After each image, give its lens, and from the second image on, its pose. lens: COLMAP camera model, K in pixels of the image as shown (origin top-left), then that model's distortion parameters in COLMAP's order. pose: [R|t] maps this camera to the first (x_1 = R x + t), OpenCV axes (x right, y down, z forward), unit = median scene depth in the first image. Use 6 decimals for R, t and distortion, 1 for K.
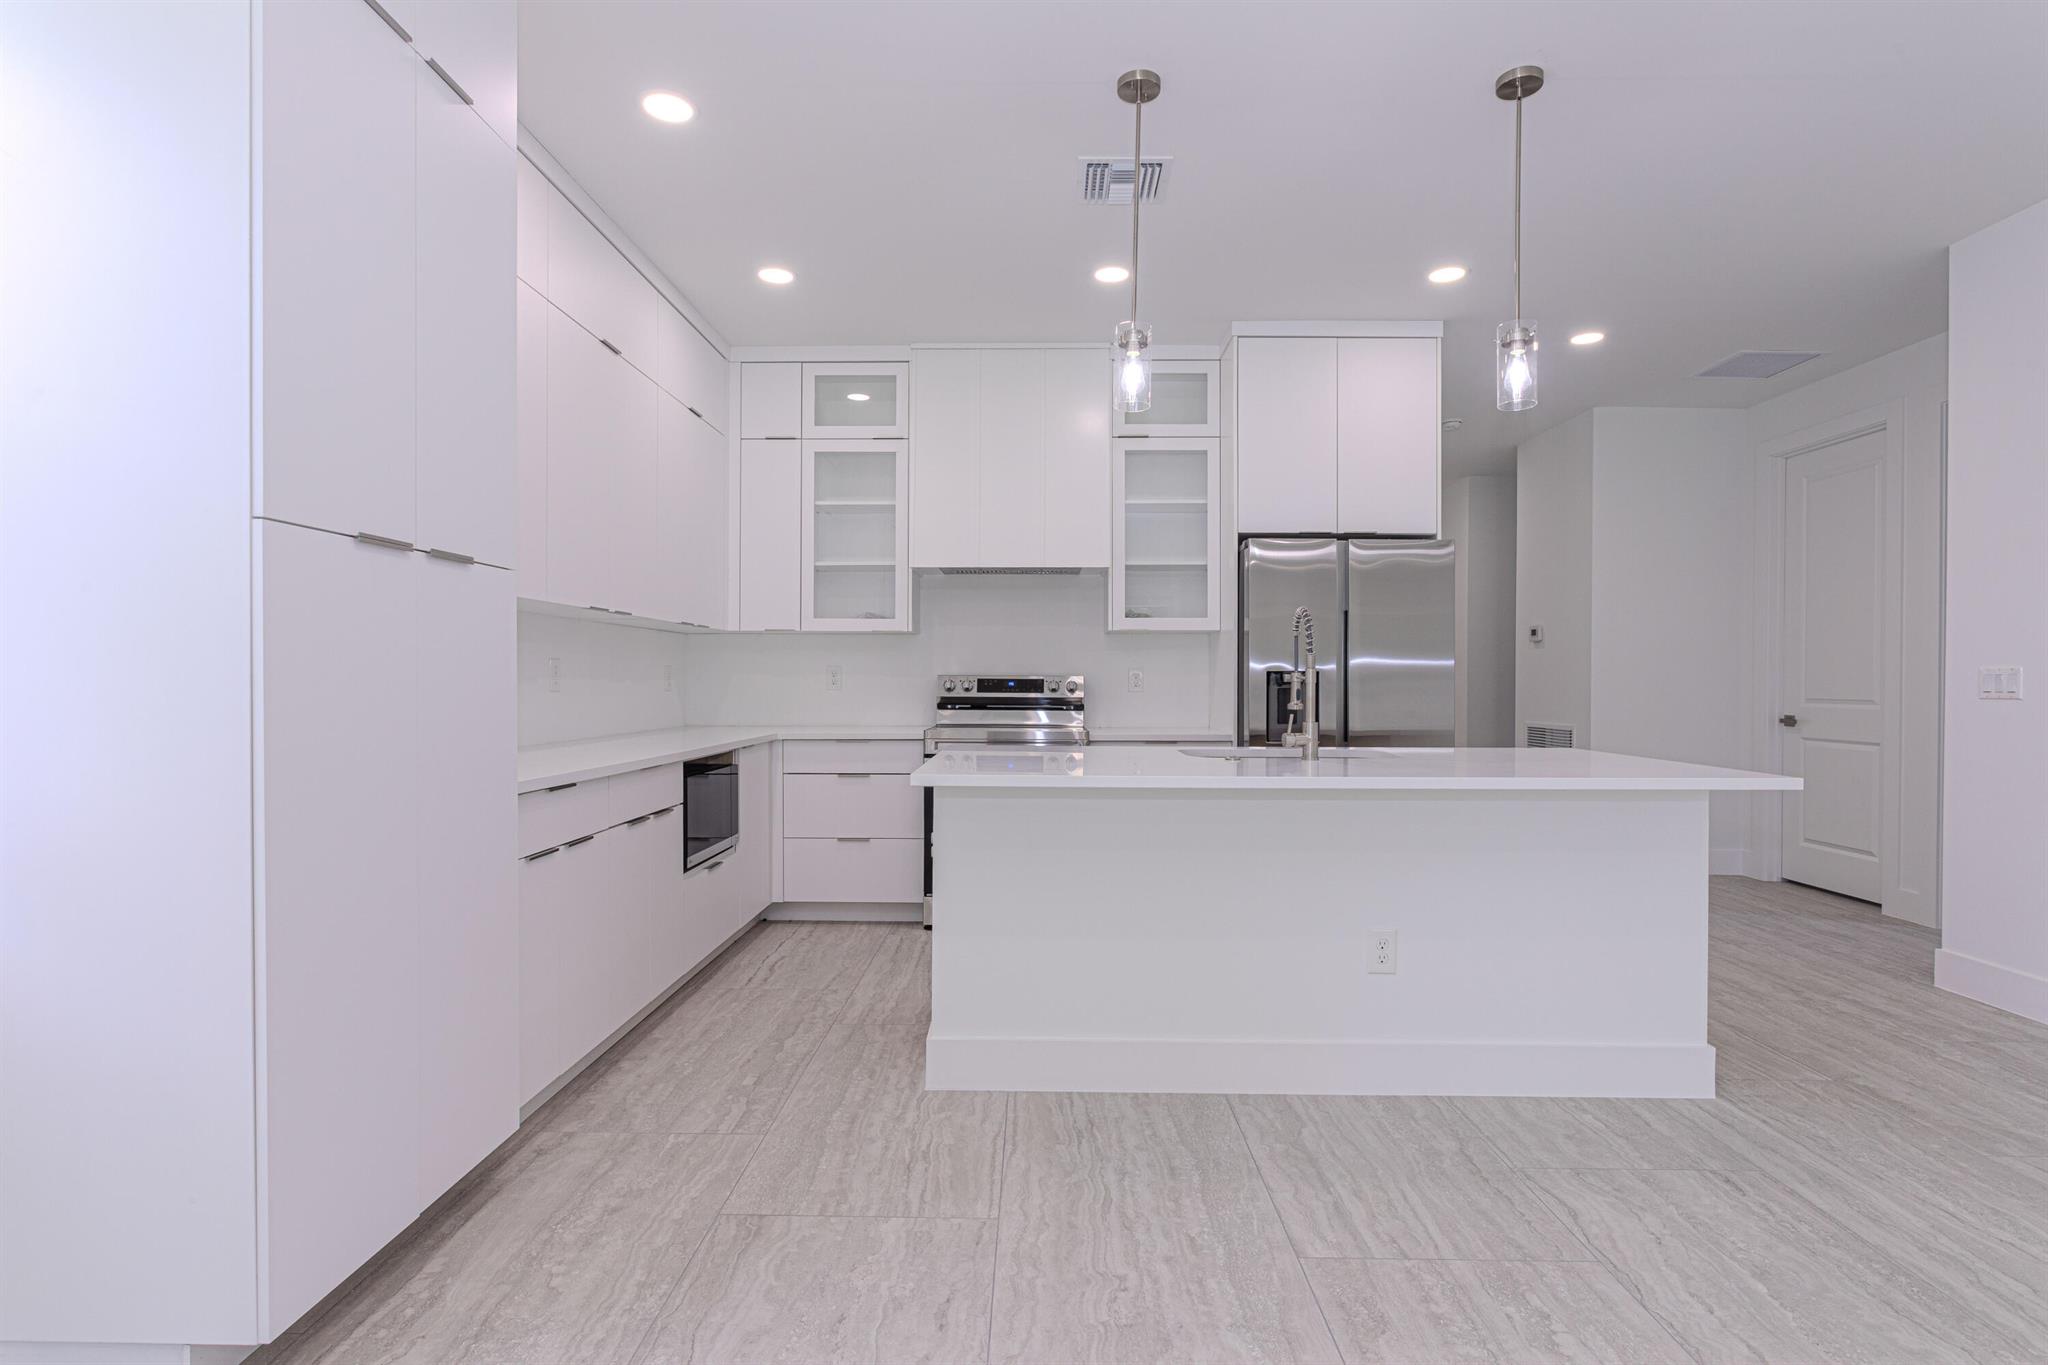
lens RADIAL K [[1000.1, 0, 1024.0], [0, 1000.1, 682.5], [0, 0, 1]] dist [-0.013745, 0.000844]
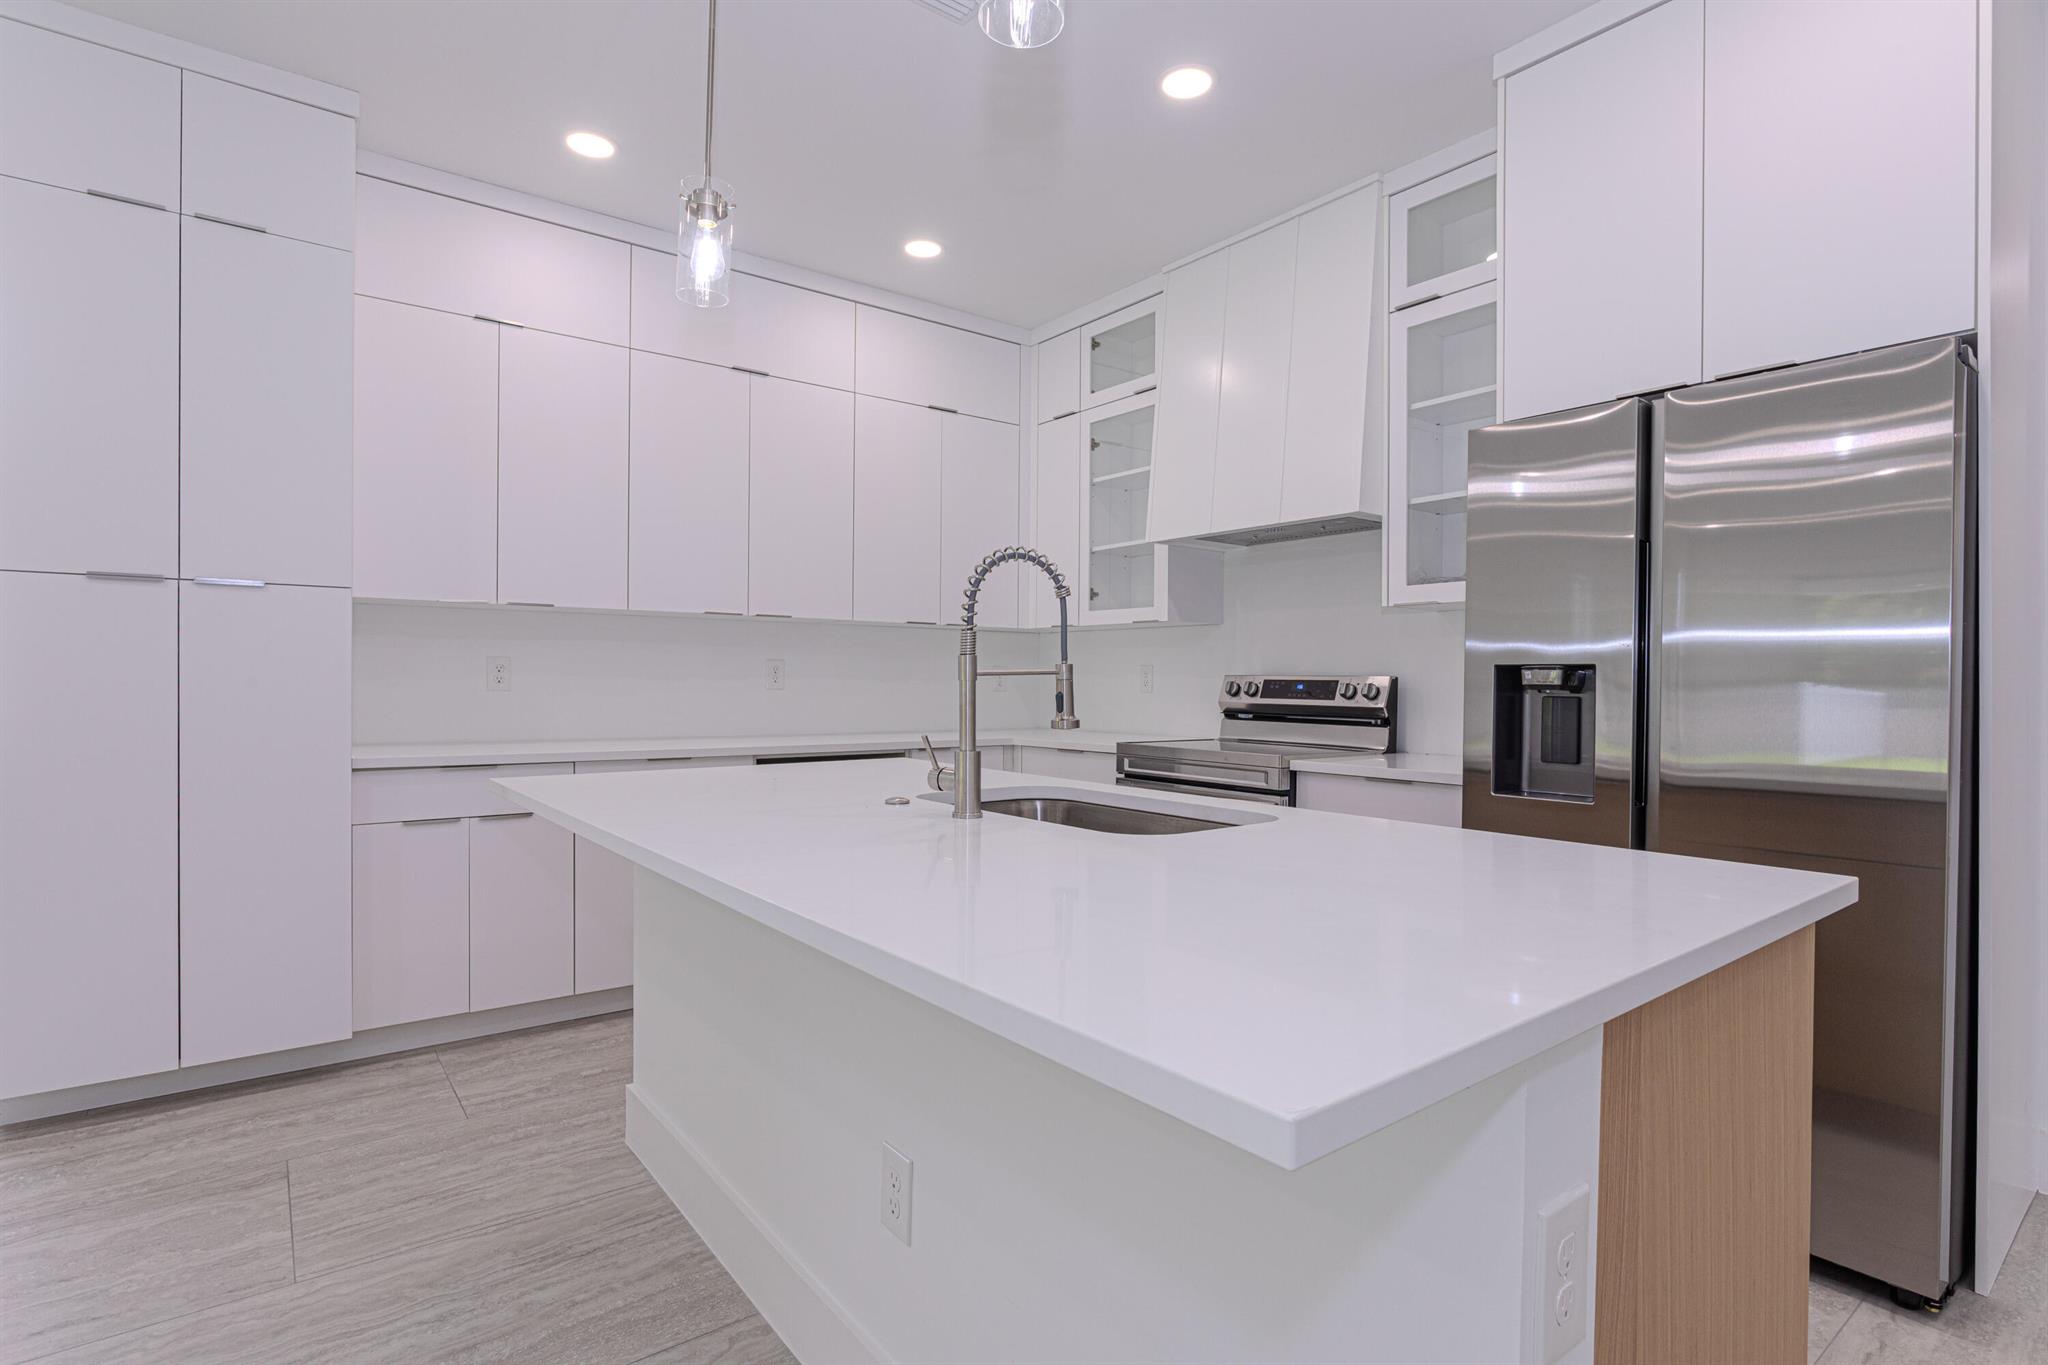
lens RADIAL K [[1000.1, 0, 1024.0], [0, 1000.1, 682.5], [0, 0, 1]] dist [-0.013745, 0.000844]
pose [[0.635854, 0.003432, -0.771802, 0.874678], [-0.010528, 0.999936, -0.004227, 0.007083], [0.771737, 0.010814, 0.635849, 0.782058]]
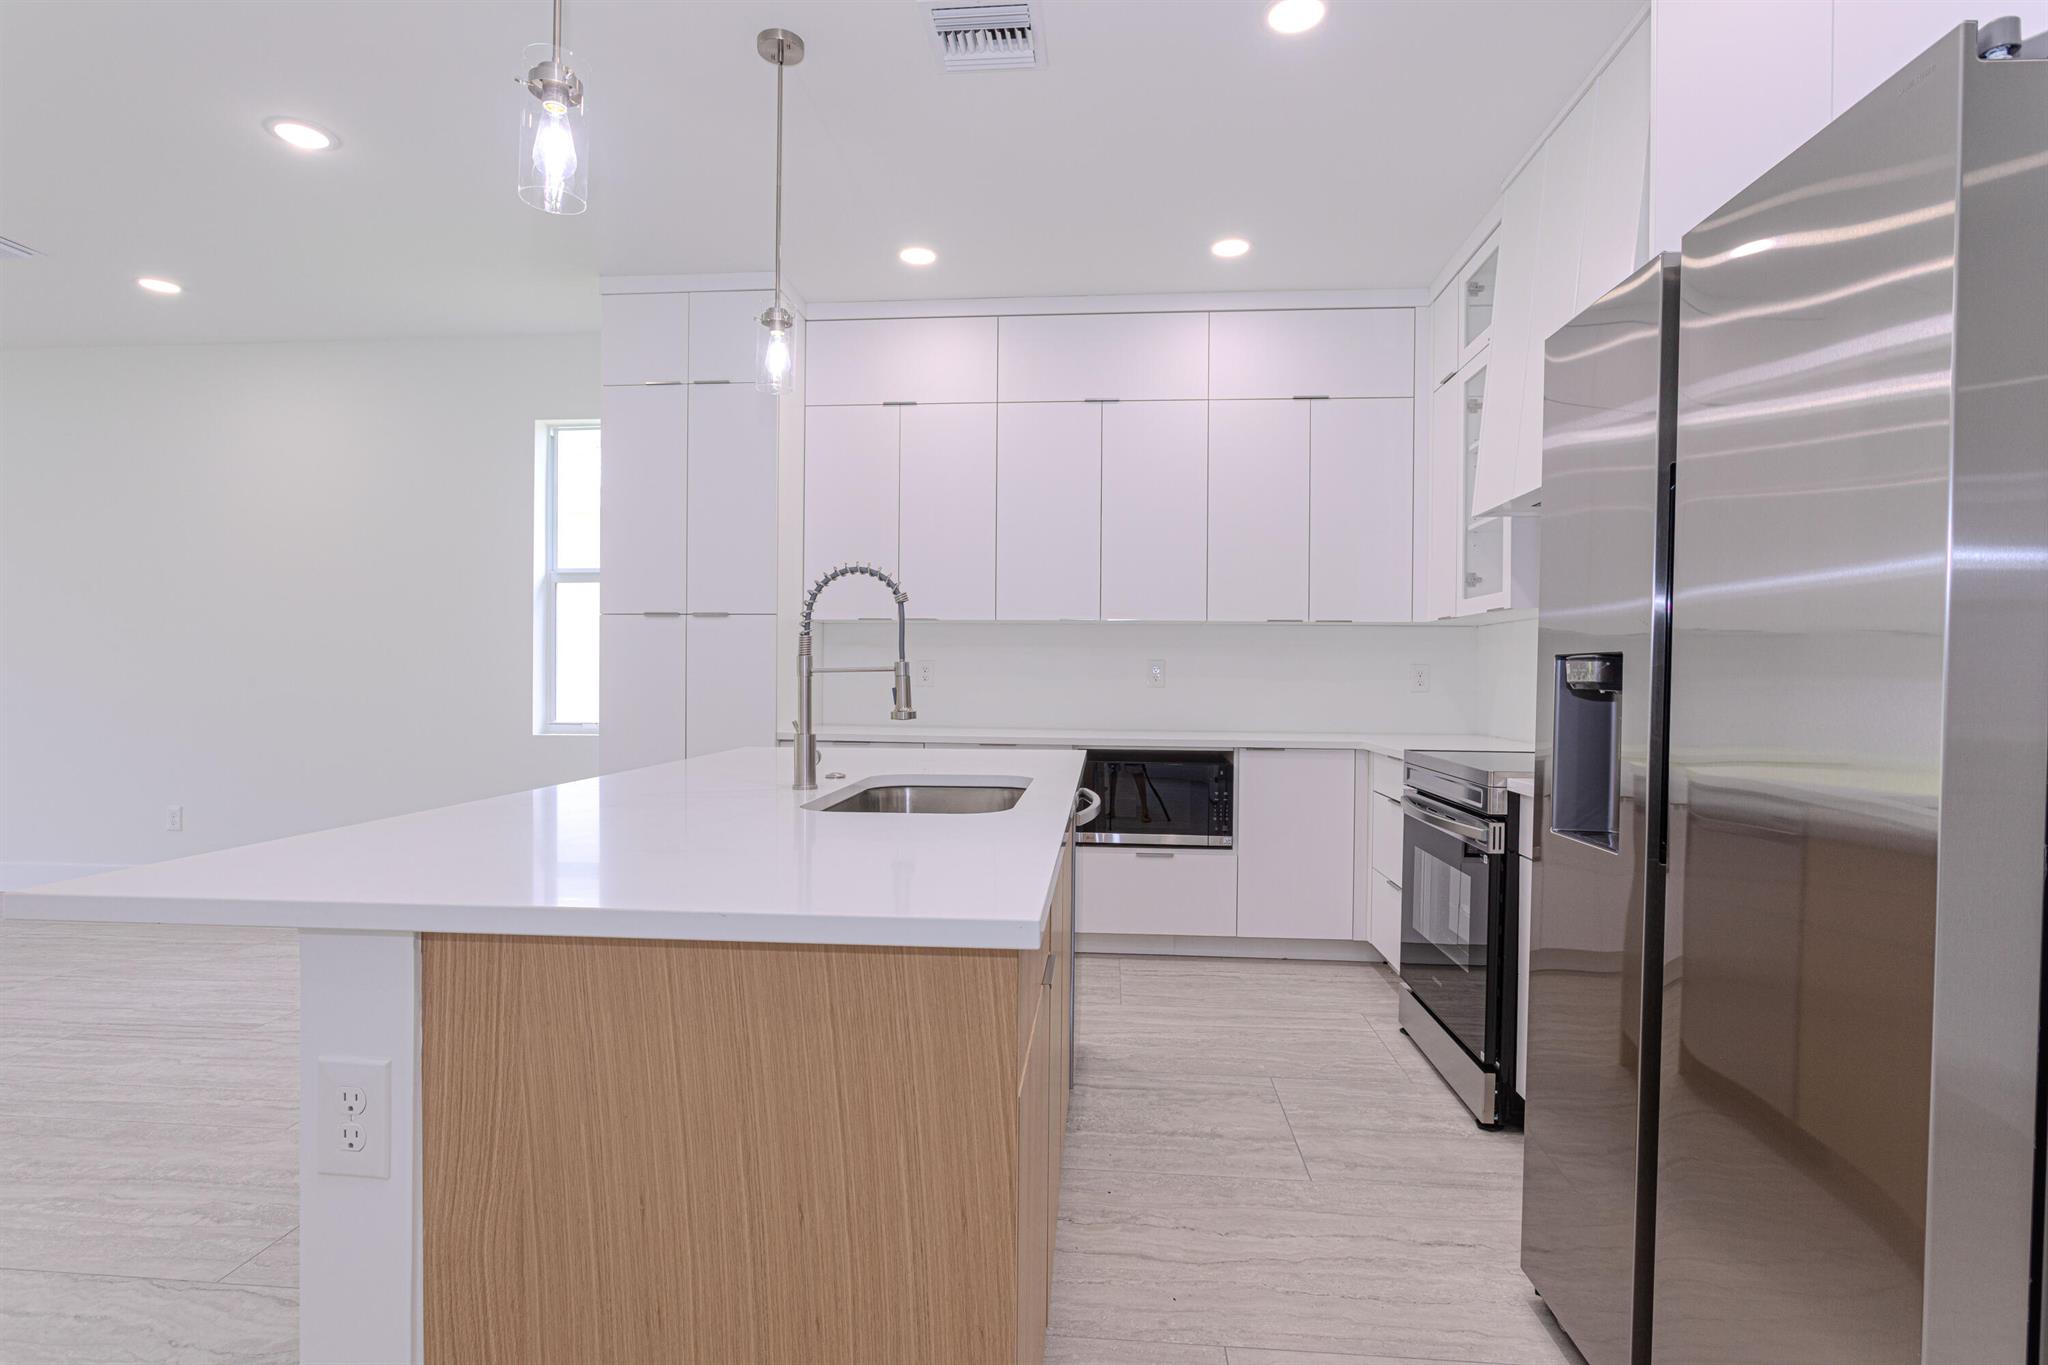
lens RADIAL K [[1000.1, 0, 1024.0], [0, 1000.1, 682.5], [0, 0, 1]] dist [-0.013745, 0.000844]
pose [[-0.070222, -0.001321, -0.997530, 1.122477], [-0.006615, 0.999978, -0.000858, 0.007622], [0.997509, 0.006538, -0.070230, 1.403178]]
